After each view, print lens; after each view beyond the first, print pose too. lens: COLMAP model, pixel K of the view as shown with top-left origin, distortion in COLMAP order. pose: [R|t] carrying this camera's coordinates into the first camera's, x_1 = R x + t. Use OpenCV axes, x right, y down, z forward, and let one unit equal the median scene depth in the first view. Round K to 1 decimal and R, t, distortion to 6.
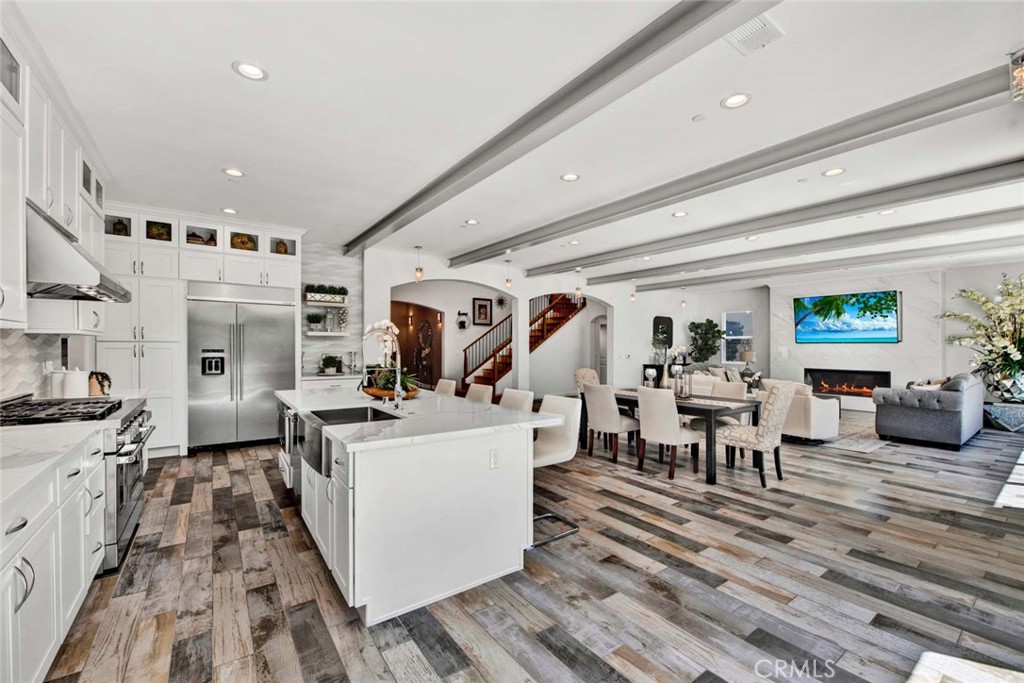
lens RADIAL K [[414.7, 0, 512.3], [0, 414.7, 351.0], [0, 0, 1]] dist [0.001381, -0.006903]
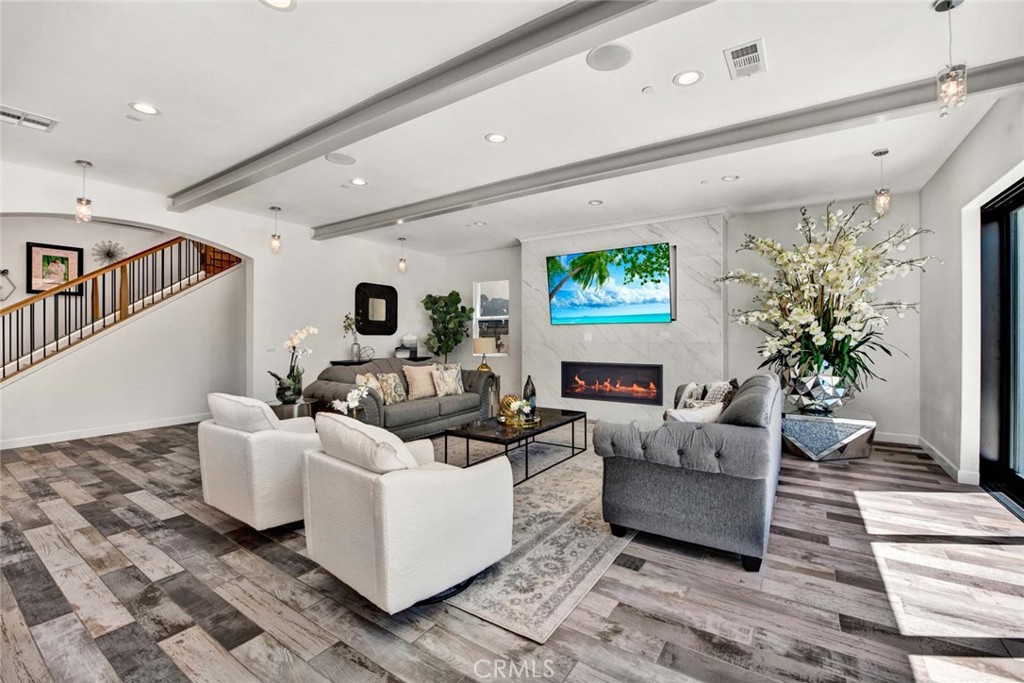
lens RADIAL K [[437.5, 0, 512.0], [0, 437.5, 341.5], [0, 0, 1]] dist [-0.035261, 0.000039]
pose [[0.939923, -0.010766, 0.341216, 0.440990], [0.011363, 0.999935, 0.000248, 0.008273], [-0.341197, 0.003644, 0.939985, 0.421971]]
